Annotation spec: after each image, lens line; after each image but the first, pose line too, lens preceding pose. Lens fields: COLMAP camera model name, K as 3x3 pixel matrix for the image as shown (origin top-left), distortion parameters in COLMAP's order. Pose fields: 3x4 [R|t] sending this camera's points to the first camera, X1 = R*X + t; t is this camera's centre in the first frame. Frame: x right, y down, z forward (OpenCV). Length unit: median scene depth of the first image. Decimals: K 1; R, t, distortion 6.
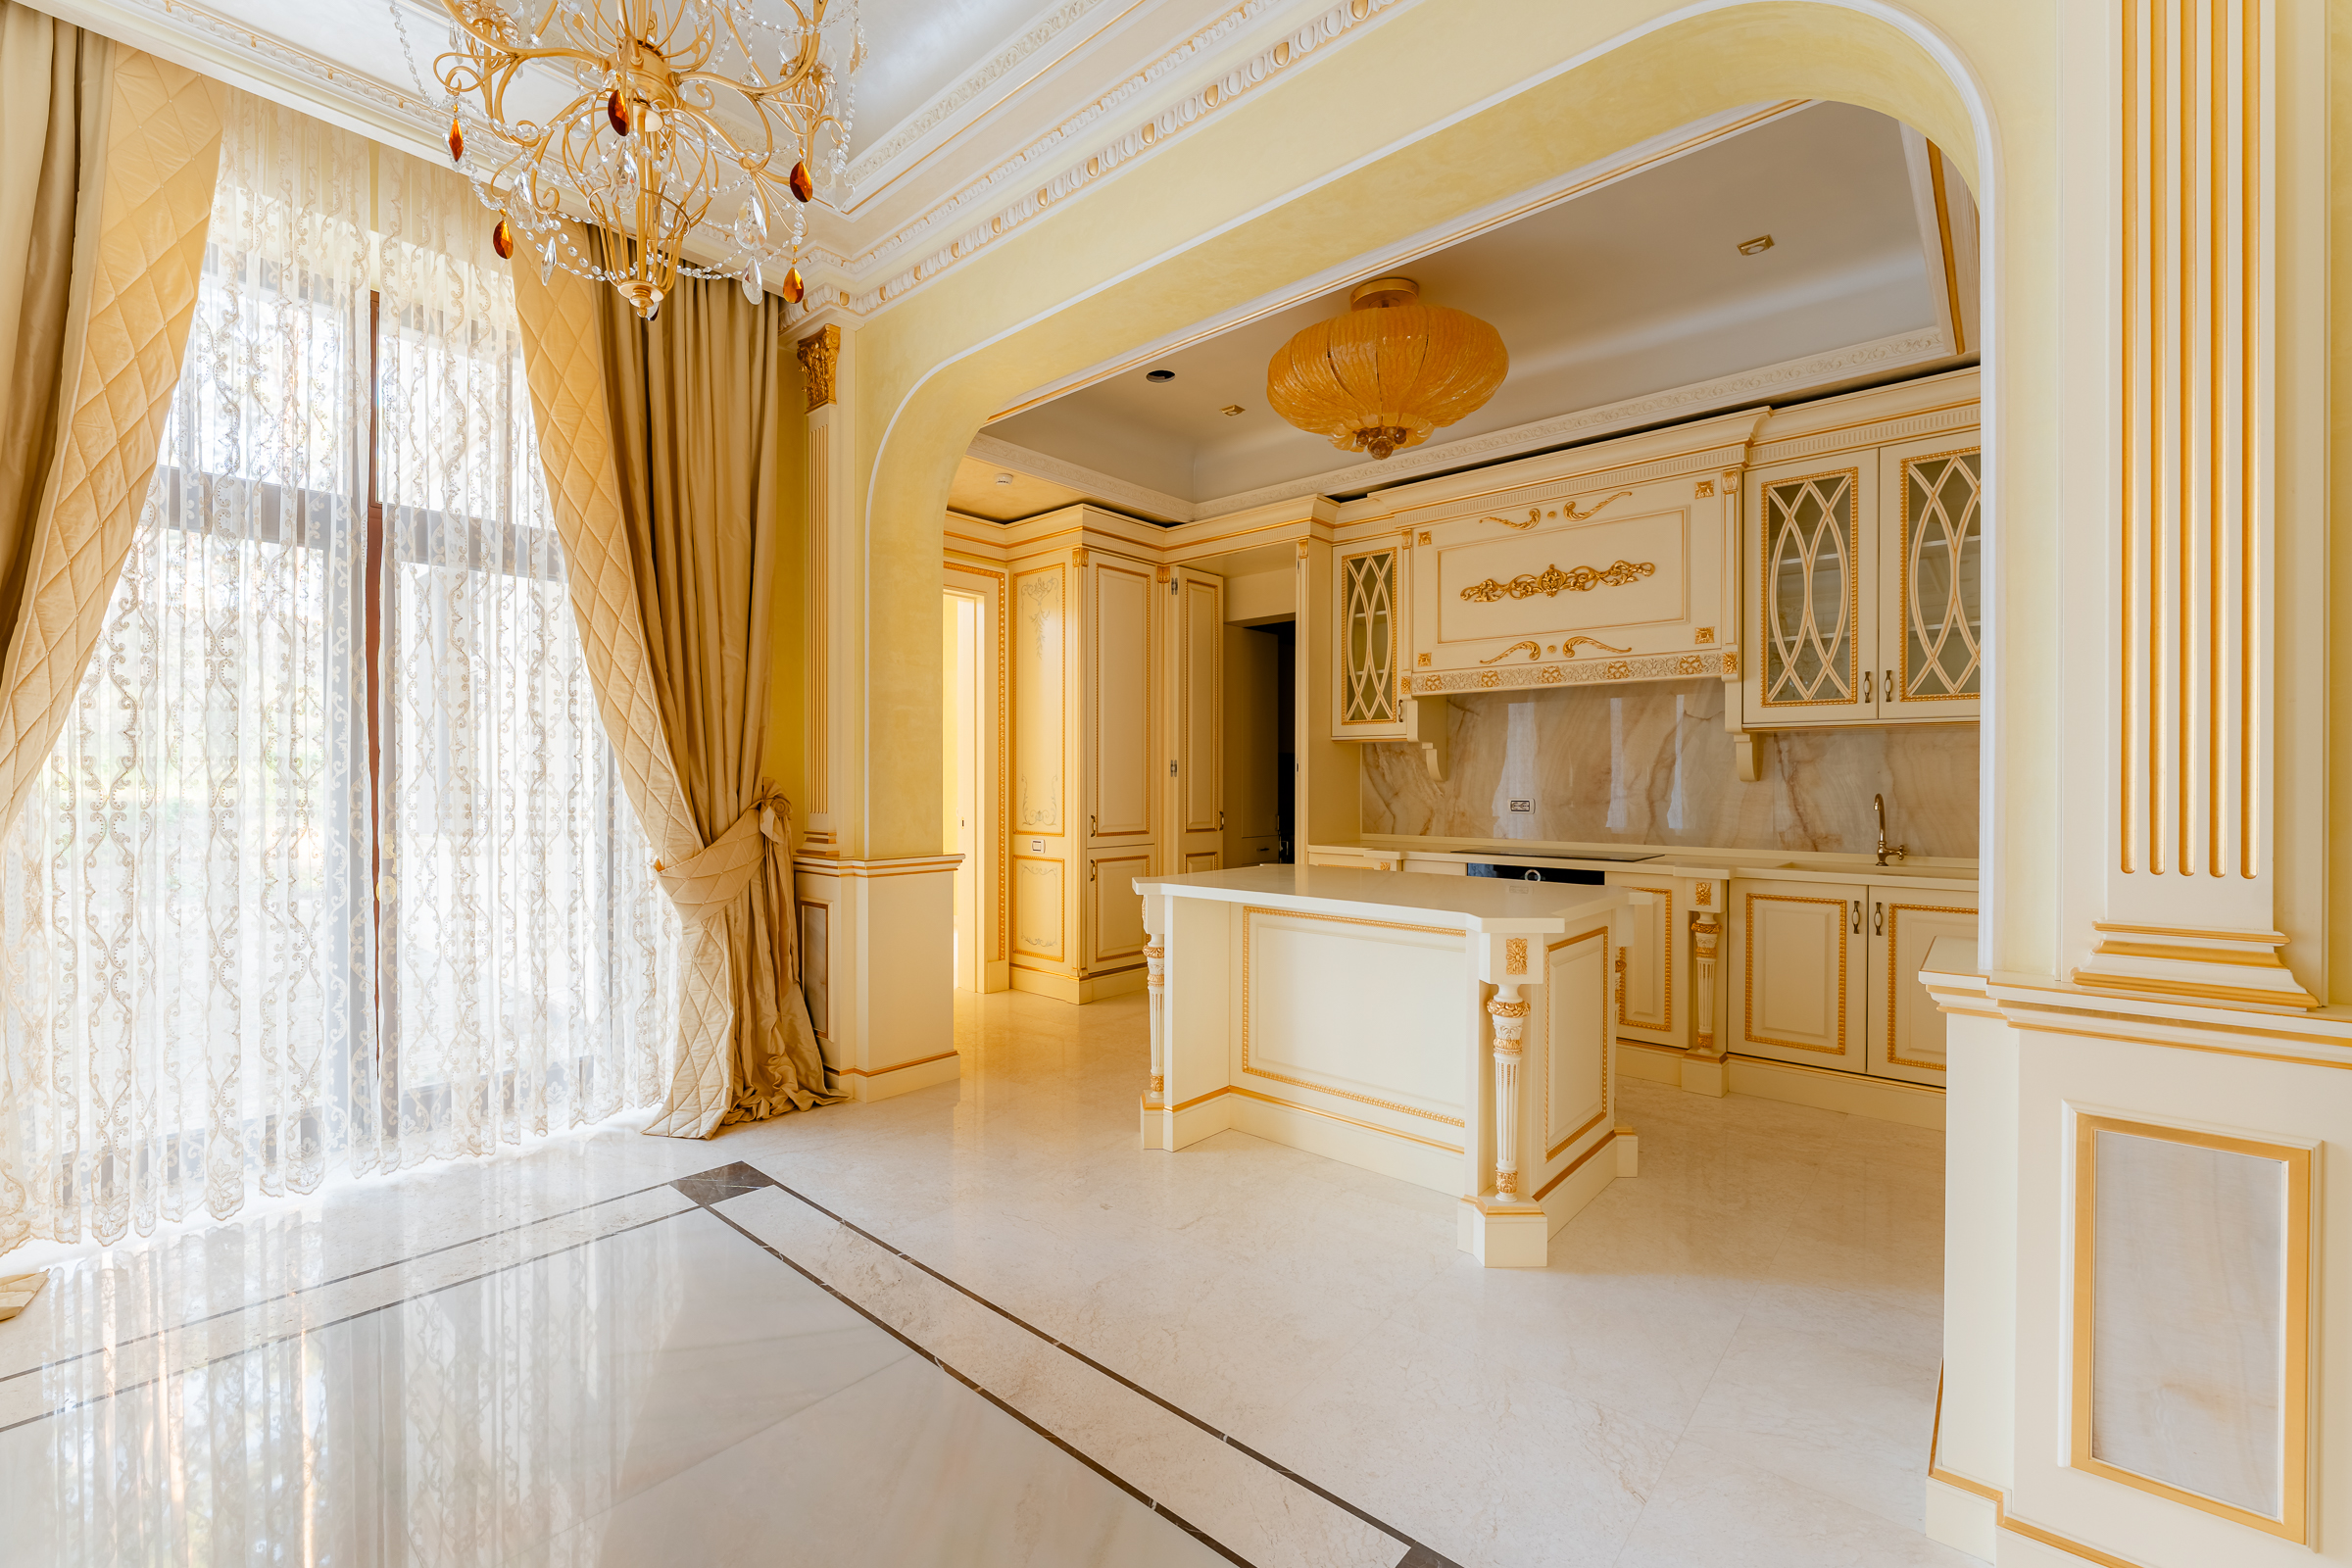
lens RADIAL K [[936.6, 0, 1186.5], [0, 936.6, 786.4], [0, 0, 1]] dist [0.004032, 0.000371]
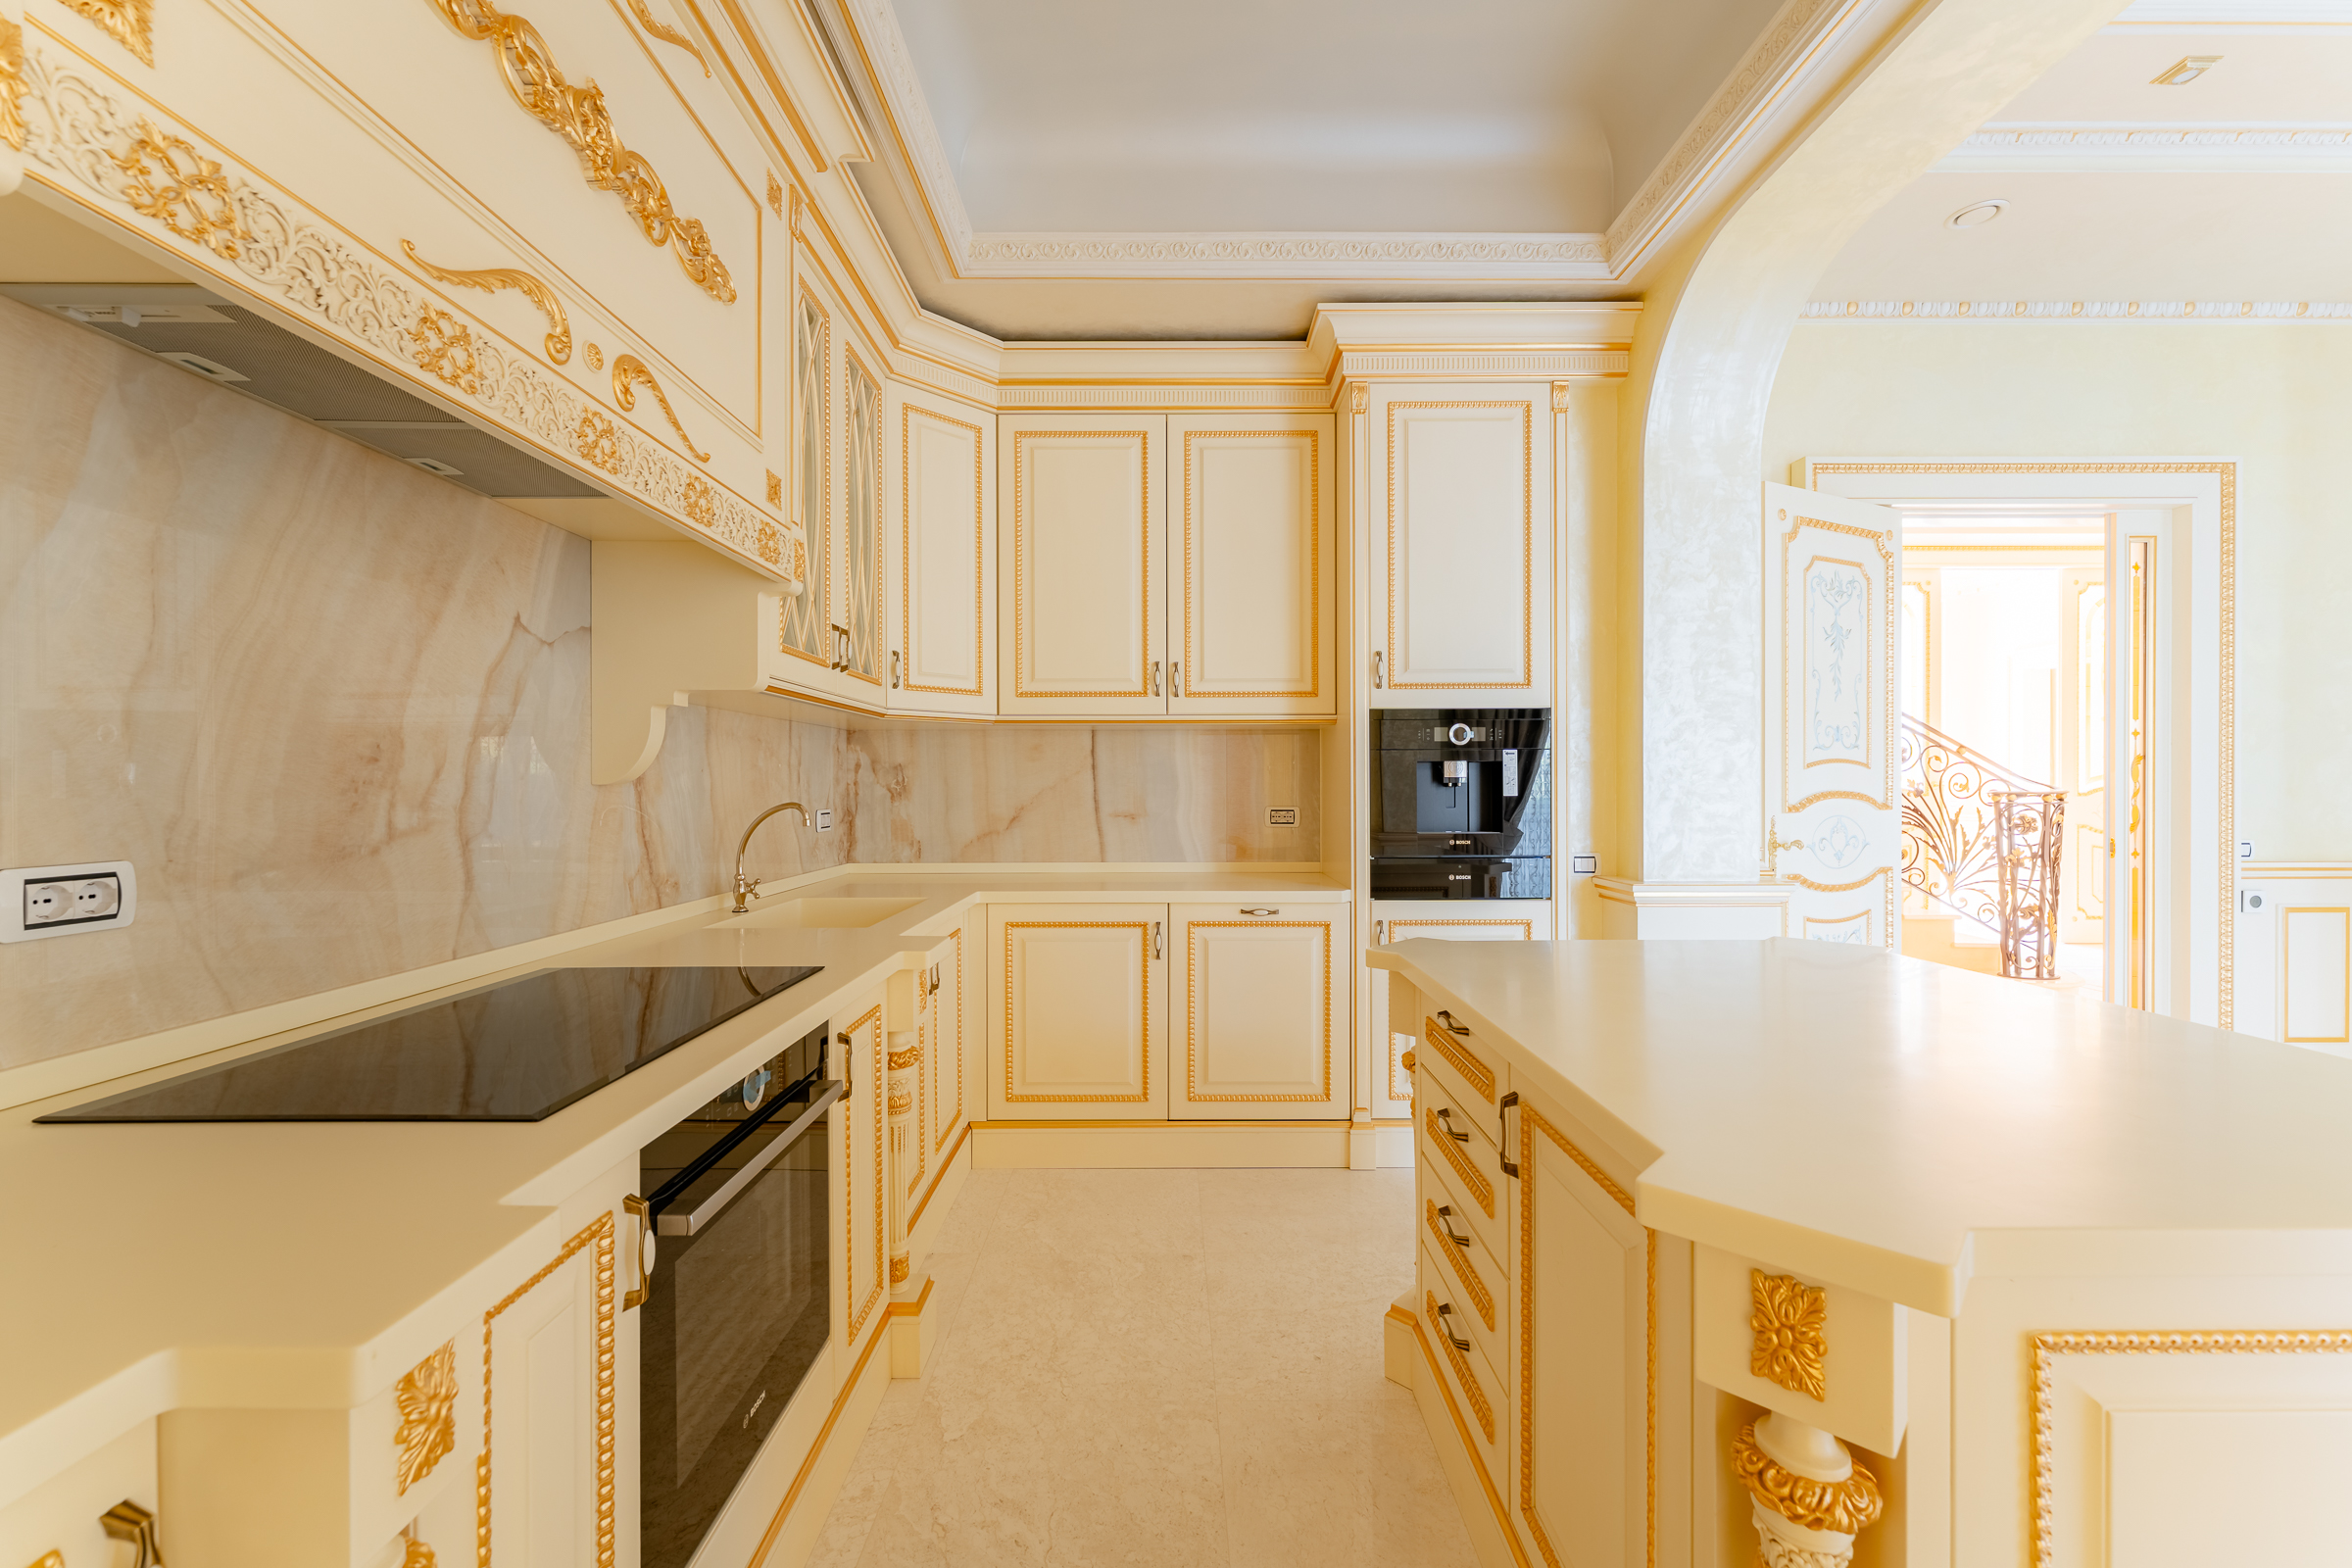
lens RADIAL K [[936.6, 0, 1176.9], [0, 936.6, 790.3], [0, 0, 1]] dist [0.004032, 0.000371]
pose [[-0.654699, -0.003574, 0.755881, 0.027596], [0.003922, 0.999959, 0.008125, -0.005103], [-0.755880, 0.008284, -0.654658, 1.059157]]
